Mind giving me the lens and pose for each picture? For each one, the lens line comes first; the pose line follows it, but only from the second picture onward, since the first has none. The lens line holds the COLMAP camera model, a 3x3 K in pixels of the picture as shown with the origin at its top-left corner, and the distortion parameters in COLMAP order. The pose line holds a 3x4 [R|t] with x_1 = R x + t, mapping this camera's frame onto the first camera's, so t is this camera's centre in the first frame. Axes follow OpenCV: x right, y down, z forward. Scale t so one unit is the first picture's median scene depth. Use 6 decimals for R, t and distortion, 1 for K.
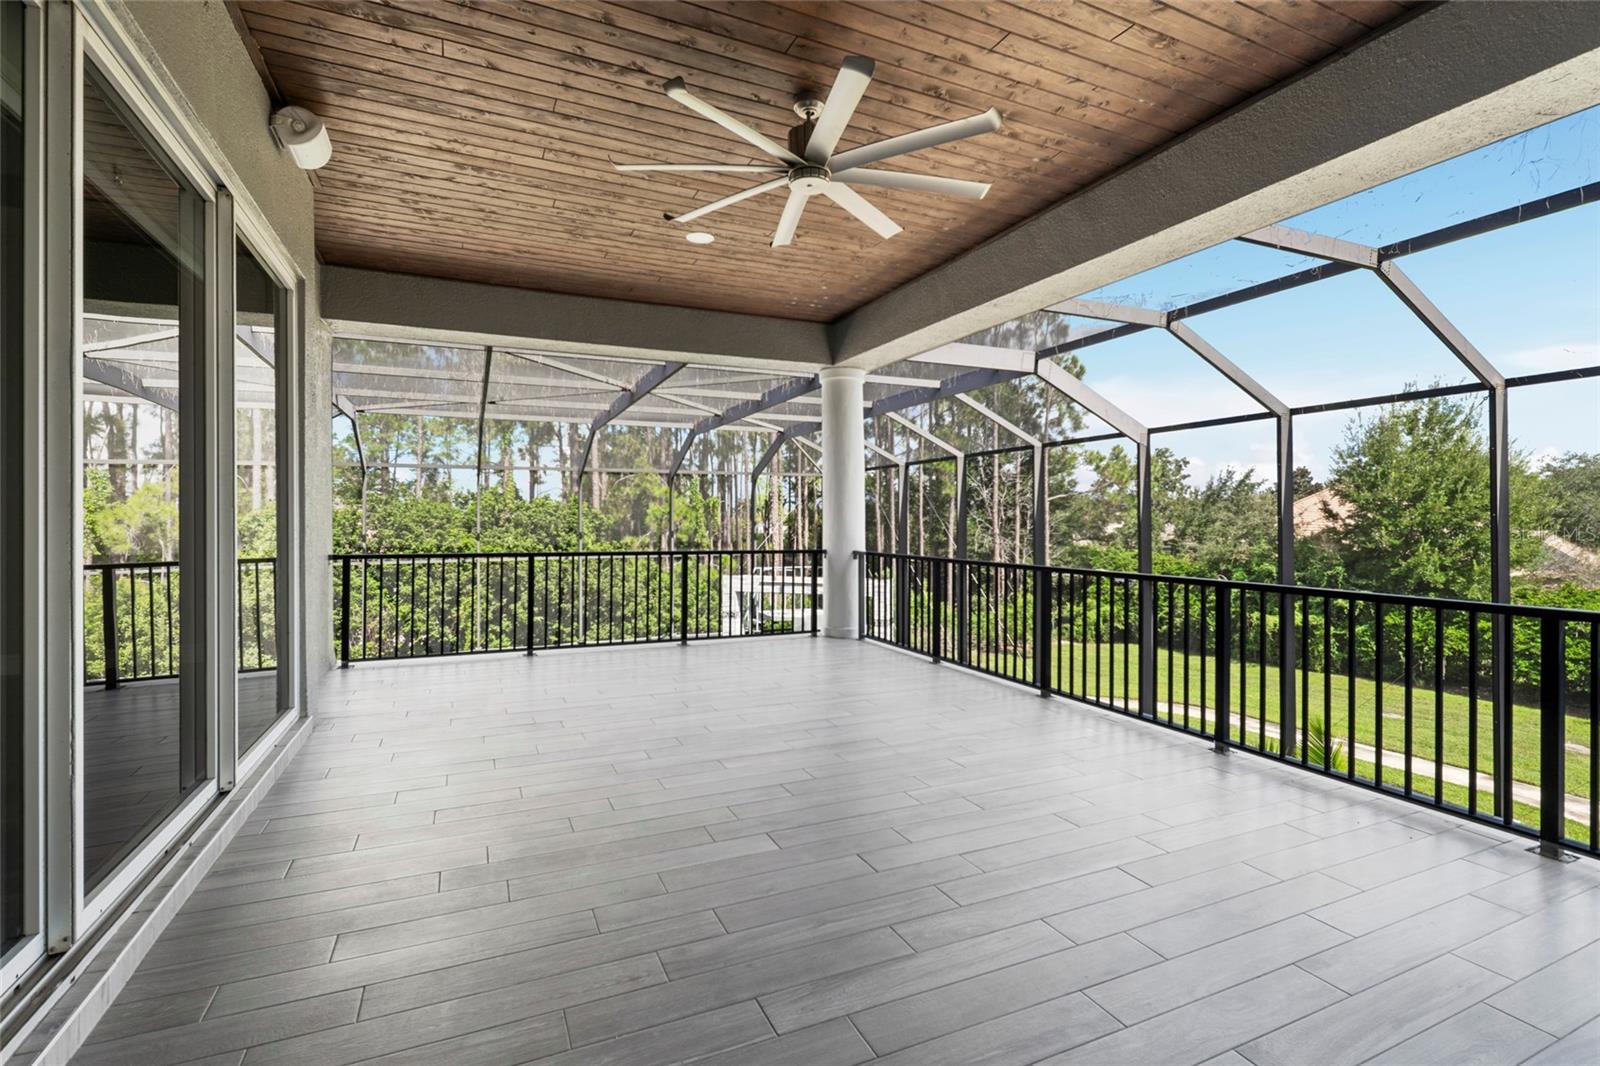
lens RADIAL K [[728.1, 0, 803.7], [0, 728.1, 516.9], [0, 0, 1]] dist [0.013931, 0.000034]
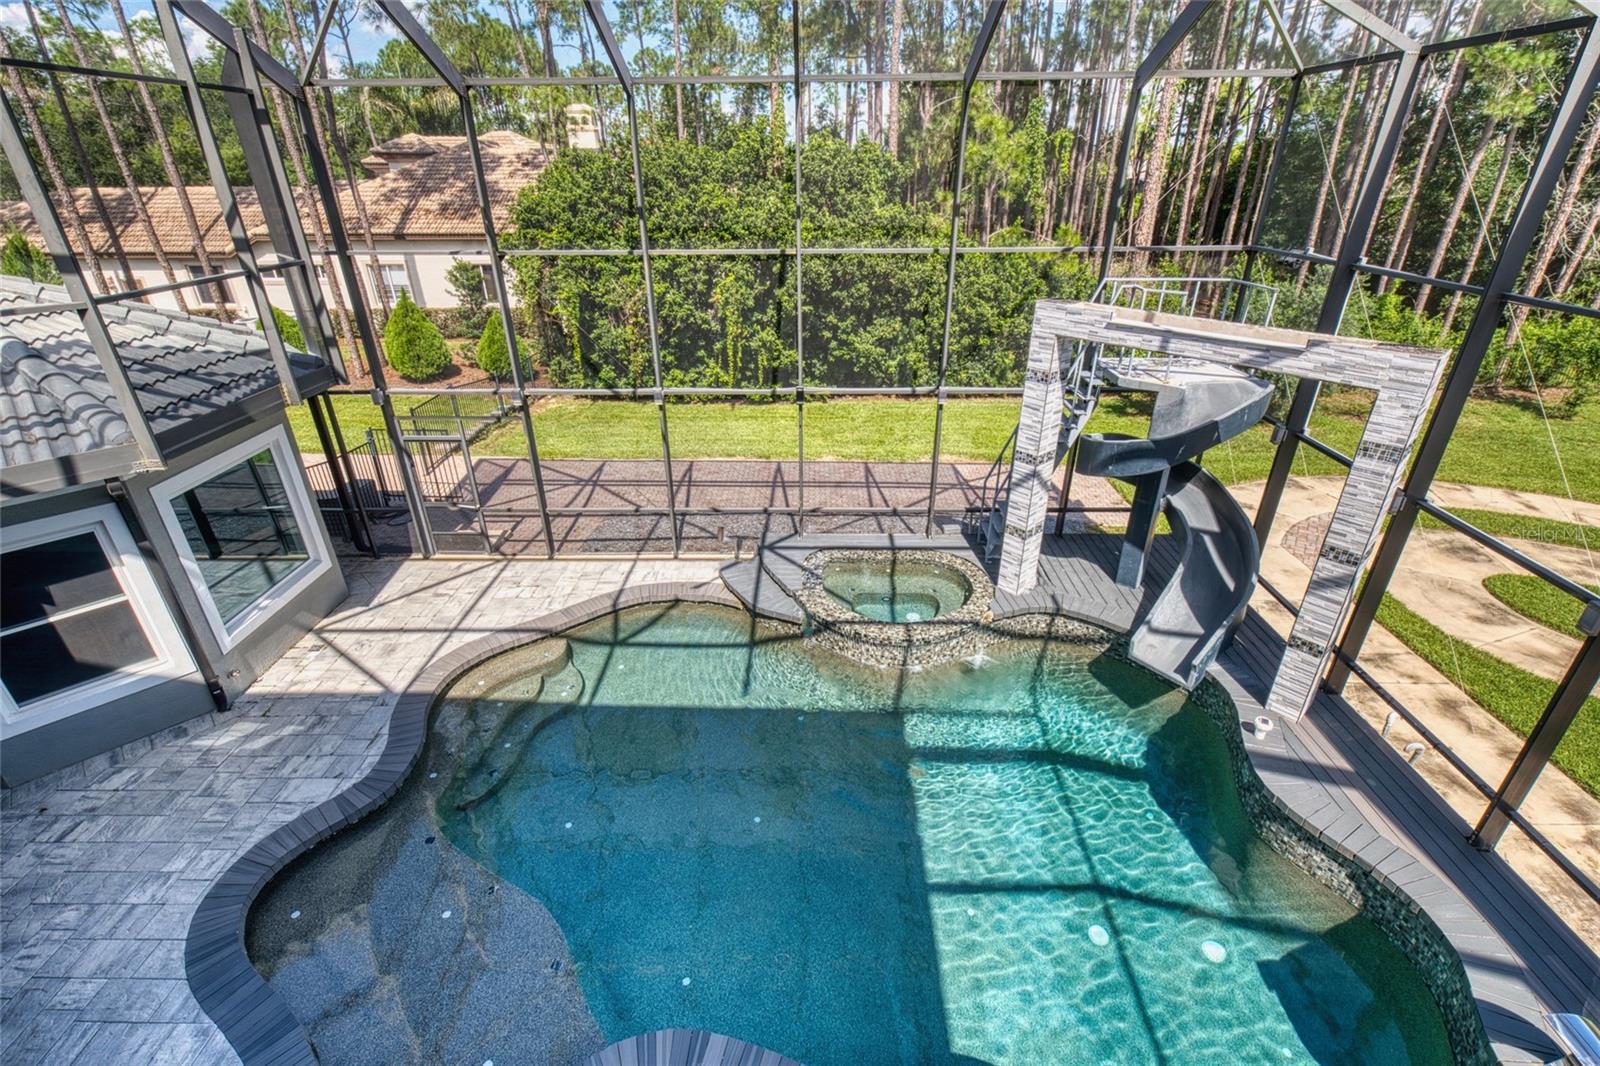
lens RADIAL K [[728.1, 0, 803.7], [0, 728.1, 516.9], [0, 0, 1]] dist [0.013931, 0.000034]
pose [[0.904073, 0.187226, -0.384186, -0.017146], [0.005537, 0.893729, 0.448573, -0.014233], [0.427343, -0.407670, 0.806959, 0.246697]]
